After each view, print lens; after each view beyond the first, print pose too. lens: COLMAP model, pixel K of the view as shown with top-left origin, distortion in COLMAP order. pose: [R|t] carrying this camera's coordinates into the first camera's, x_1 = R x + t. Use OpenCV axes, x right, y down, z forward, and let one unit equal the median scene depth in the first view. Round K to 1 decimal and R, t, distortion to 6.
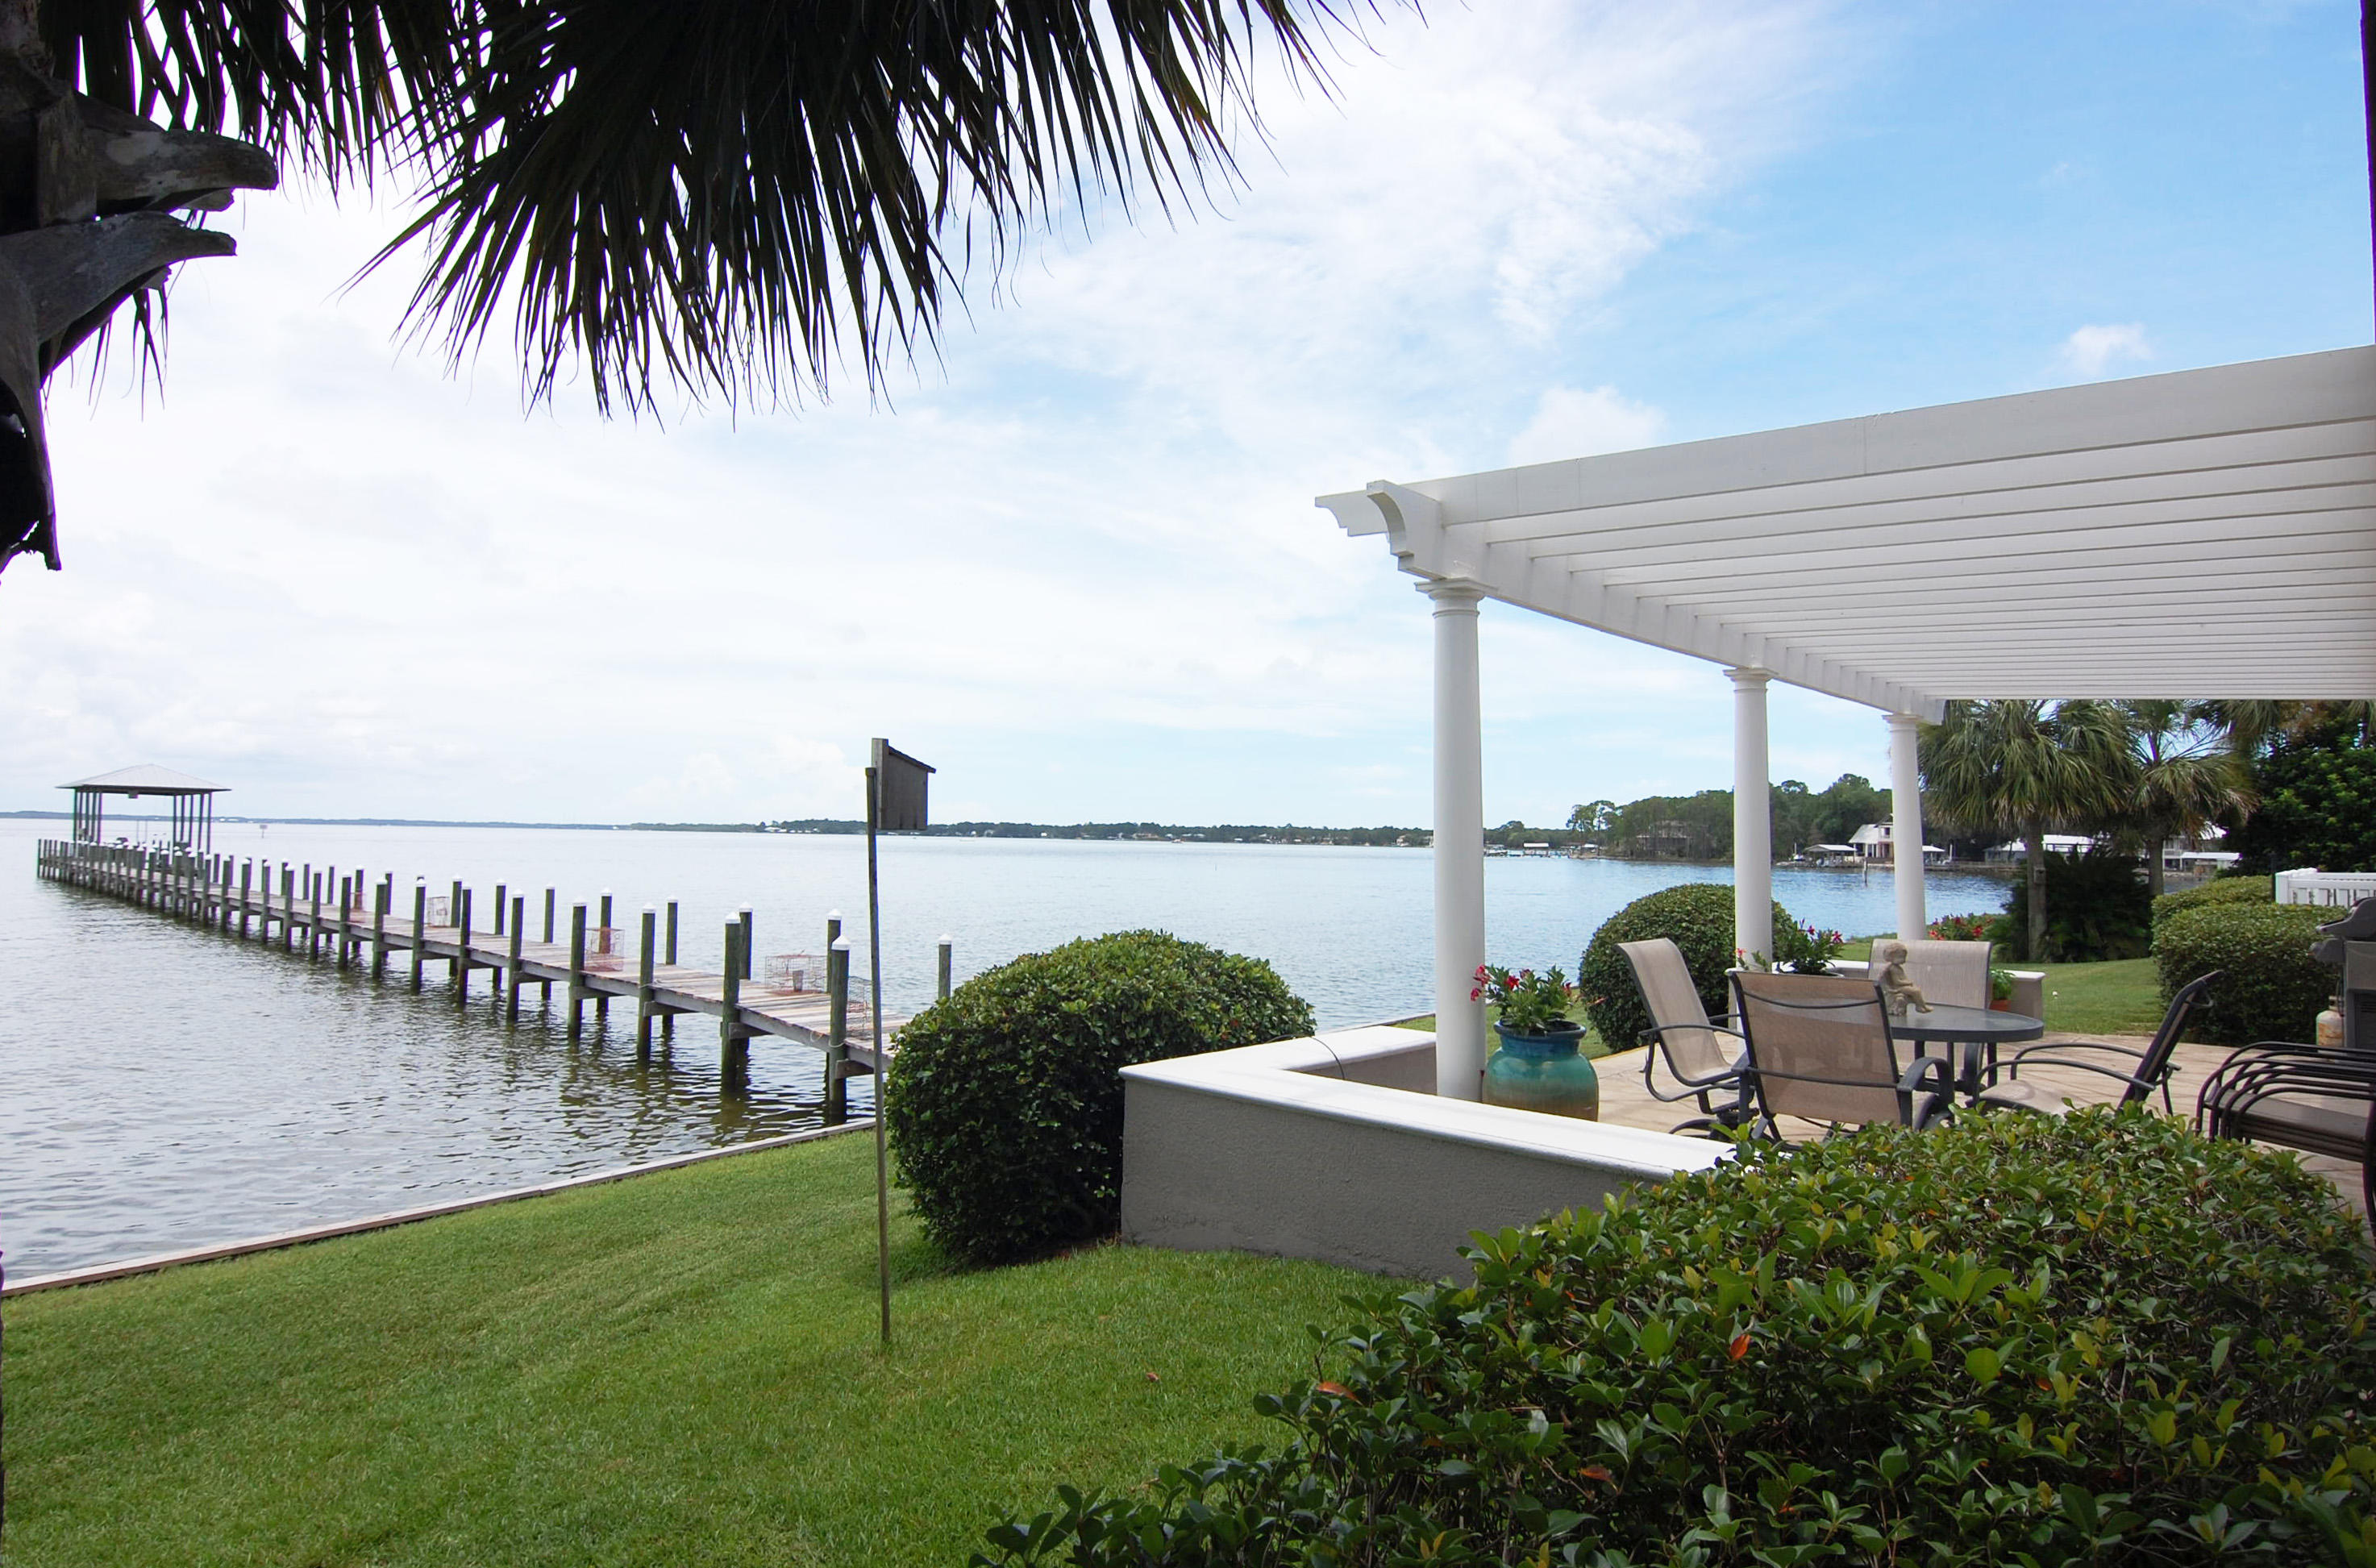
lens RADIAL K [[1274.5, 0, 1189.8], [0, 1274.5, 782.6], [0, 0, 1]] dist [-0.014837, -0.000874]
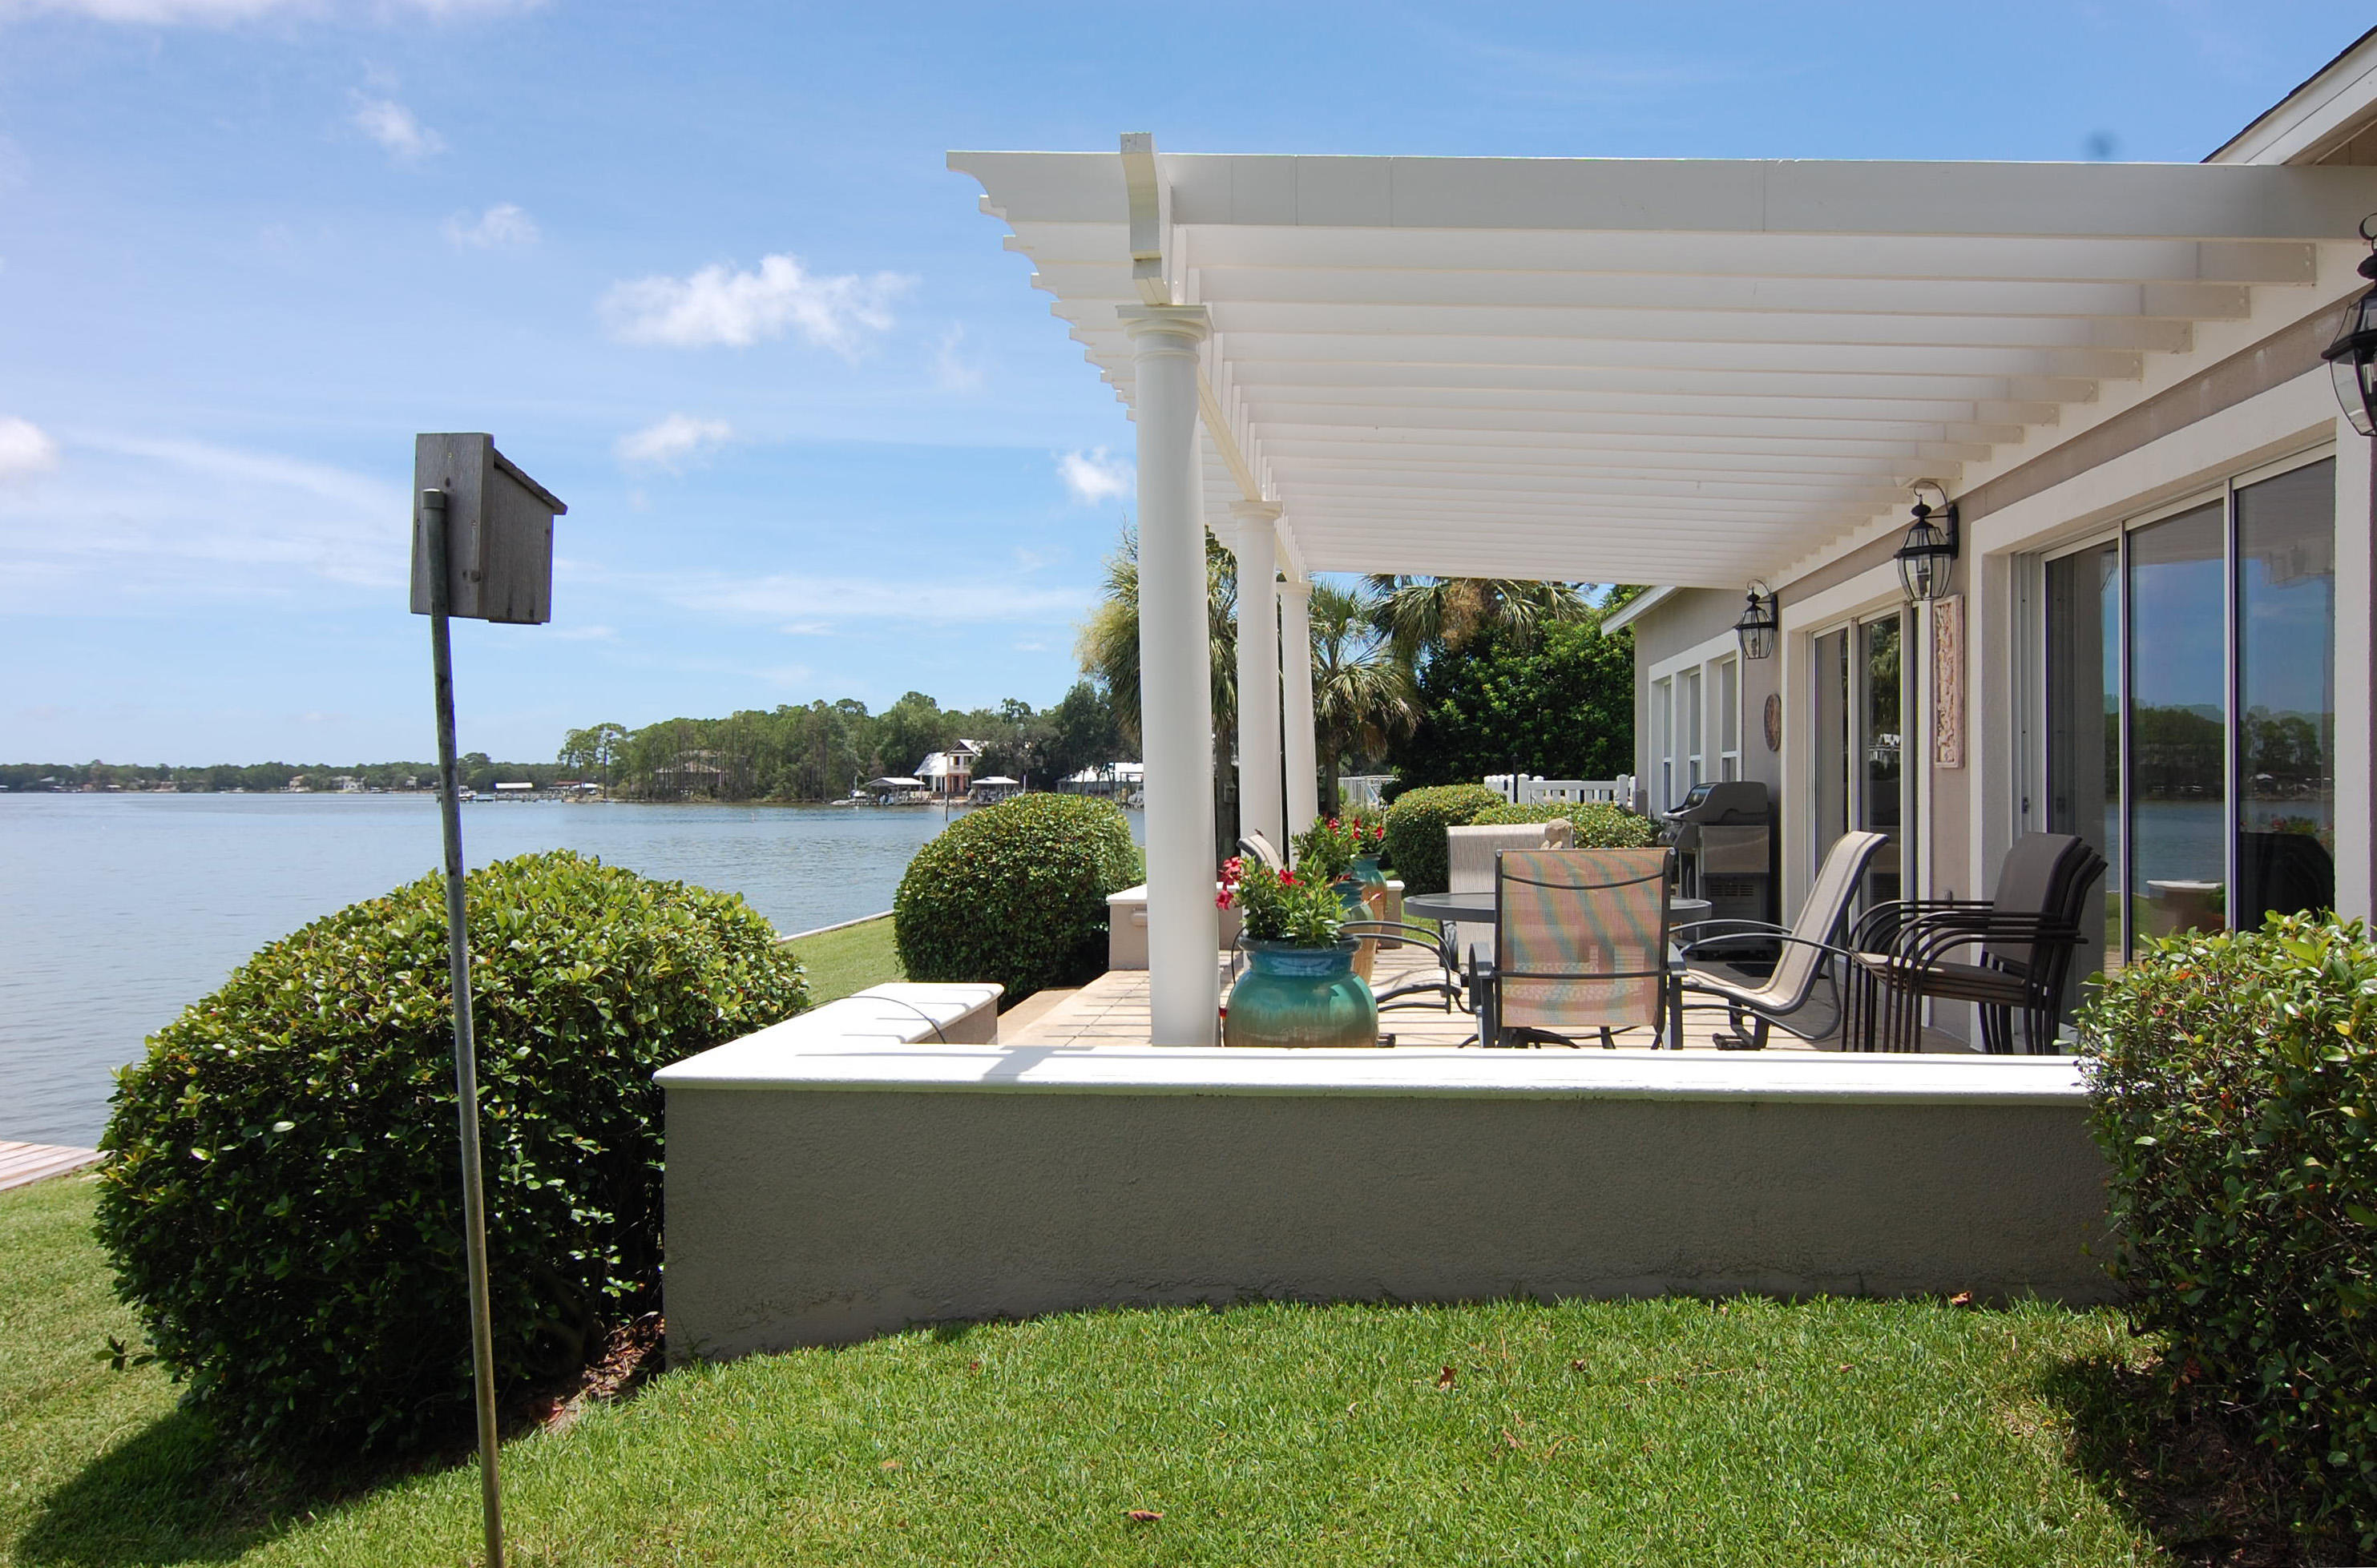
lens RADIAL K [[1705.3, 0, 1188.1], [0, 1705.3, 787.7], [0, 0, 1]] dist [-0.003031, -0.001122]
pose [[0.797408, -0.018348, 0.603161, -0.081815], [-0.012266, 0.998838, 0.046600, 0.013284], [-0.603316, -0.044558, 0.796257, 0.057135]]
